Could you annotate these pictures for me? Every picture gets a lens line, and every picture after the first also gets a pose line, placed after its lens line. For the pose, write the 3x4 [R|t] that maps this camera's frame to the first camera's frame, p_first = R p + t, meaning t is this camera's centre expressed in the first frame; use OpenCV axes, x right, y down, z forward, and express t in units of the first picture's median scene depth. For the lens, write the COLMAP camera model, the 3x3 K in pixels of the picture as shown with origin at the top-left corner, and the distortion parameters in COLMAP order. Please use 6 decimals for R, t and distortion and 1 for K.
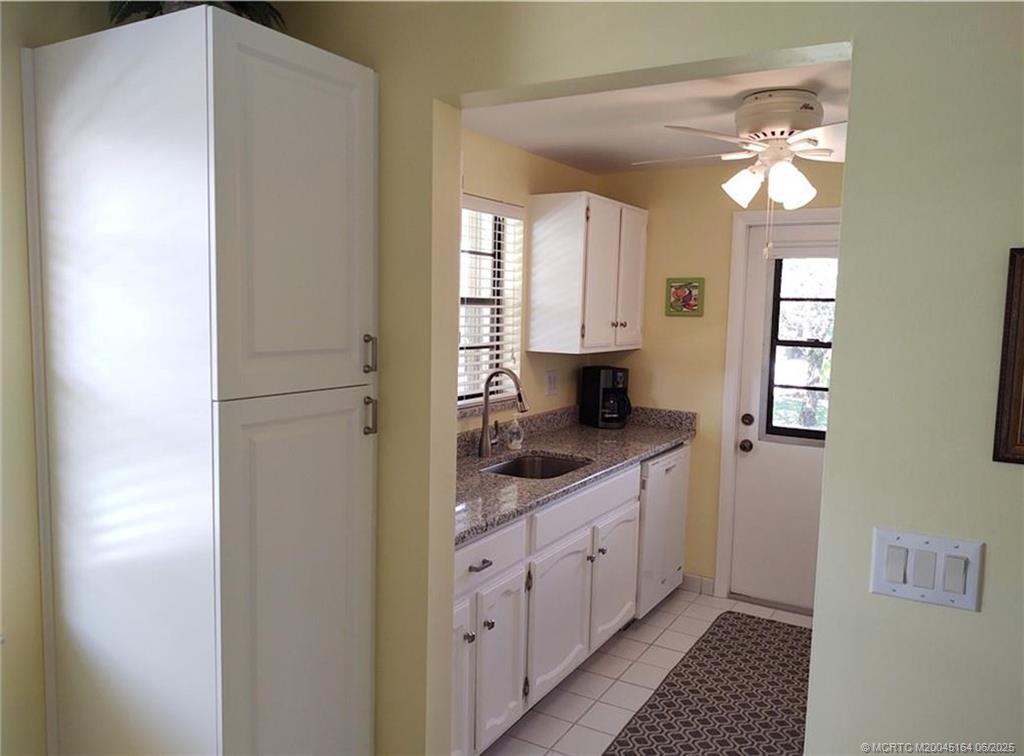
lens RADIAL K [[789.3, 0, 512.0], [0, 789.3, 378.0], [0, 0, 1]] dist [0.042297, -0.083005]
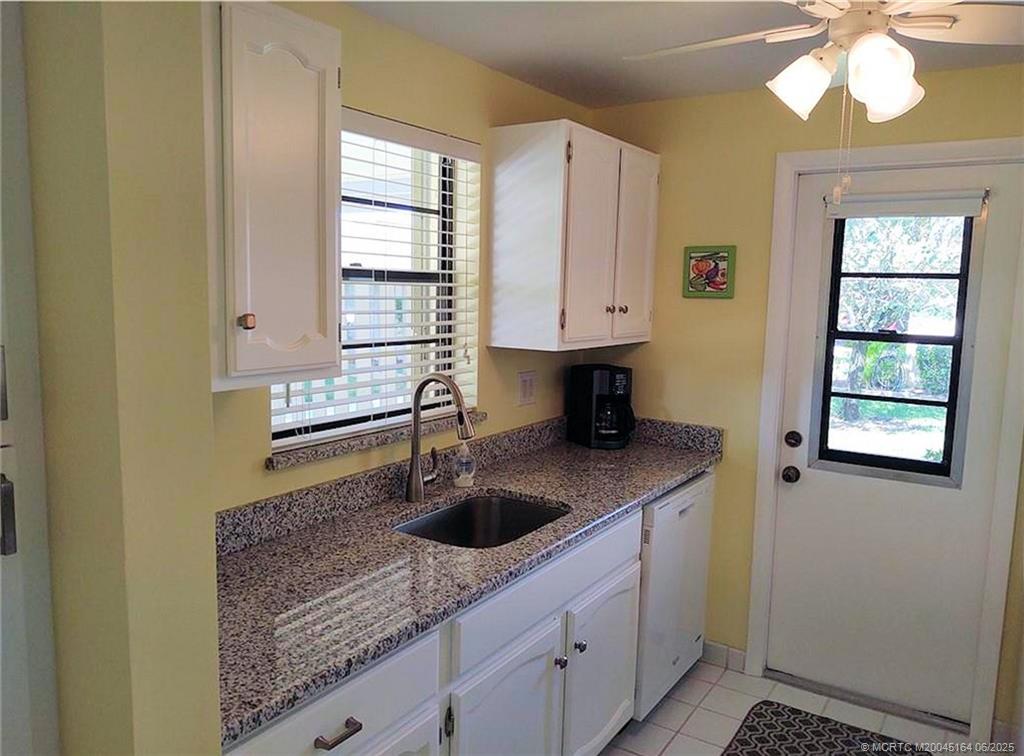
lens RADIAL K [[778.1, 0, 520.4], [0, 778.1, 380.3], [0, 0, 1]] dist [0.044620, -0.077169]
pose [[0.999585, 0.003797, -0.028541, 0.069166], [-0.003032, 0.999636, 0.026796, -0.022153], [0.028633, -0.026699, 0.999233, 0.287233]]
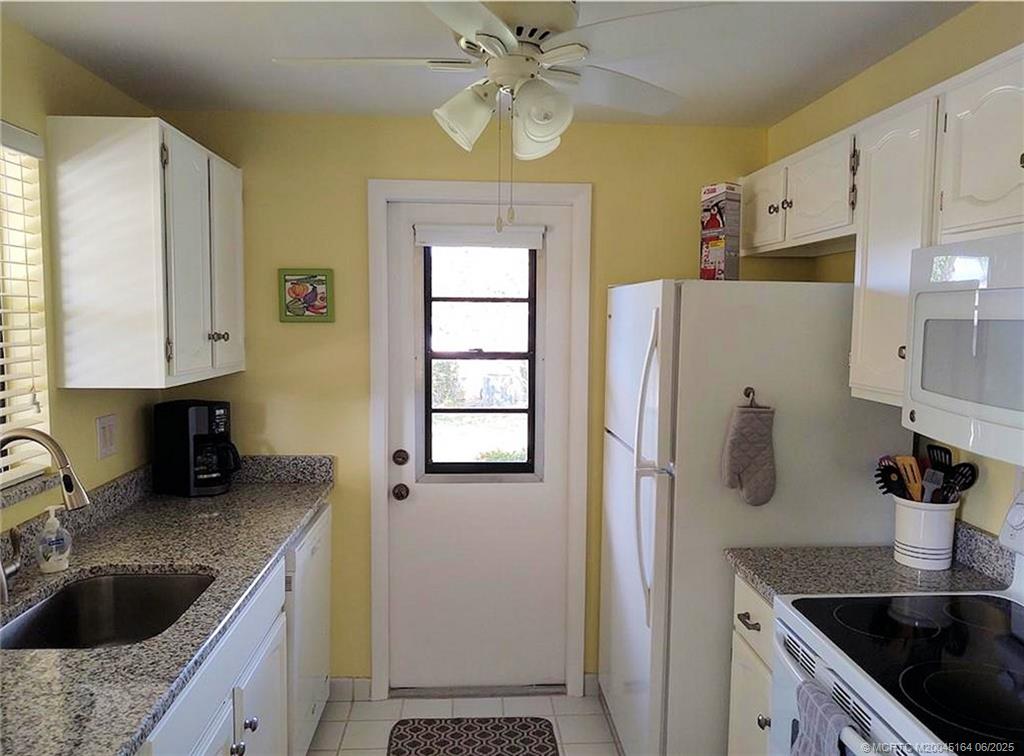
lens RADIAL K [[778.1, 0, 520.4], [0, 778.1, 380.3], [0, 0, 1]] dist [0.044620, -0.077169]
pose [[0.818514, -0.062287, 0.571101, -0.031815], [0.064186, 0.997796, 0.016831, -0.028229], [-0.570890, 0.022880, 0.820707, 0.344141]]
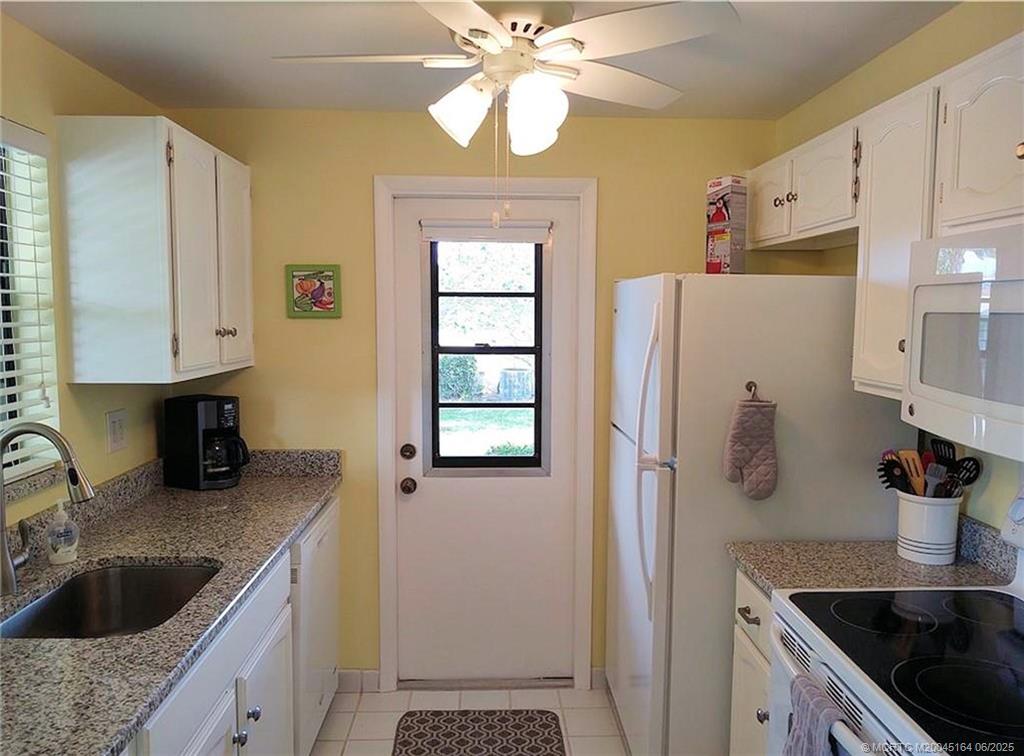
lens RADIAL K [[778.1, 0, 520.4], [0, 778.1, 380.3], [0, 0, 1]] dist [0.044620, -0.077169]
pose [[0.832809, -0.067964, 0.549372, -0.021417], [0.066791, 0.997521, 0.022154, -0.027313], [-0.549516, 0.018243, 0.835284, 0.334428]]
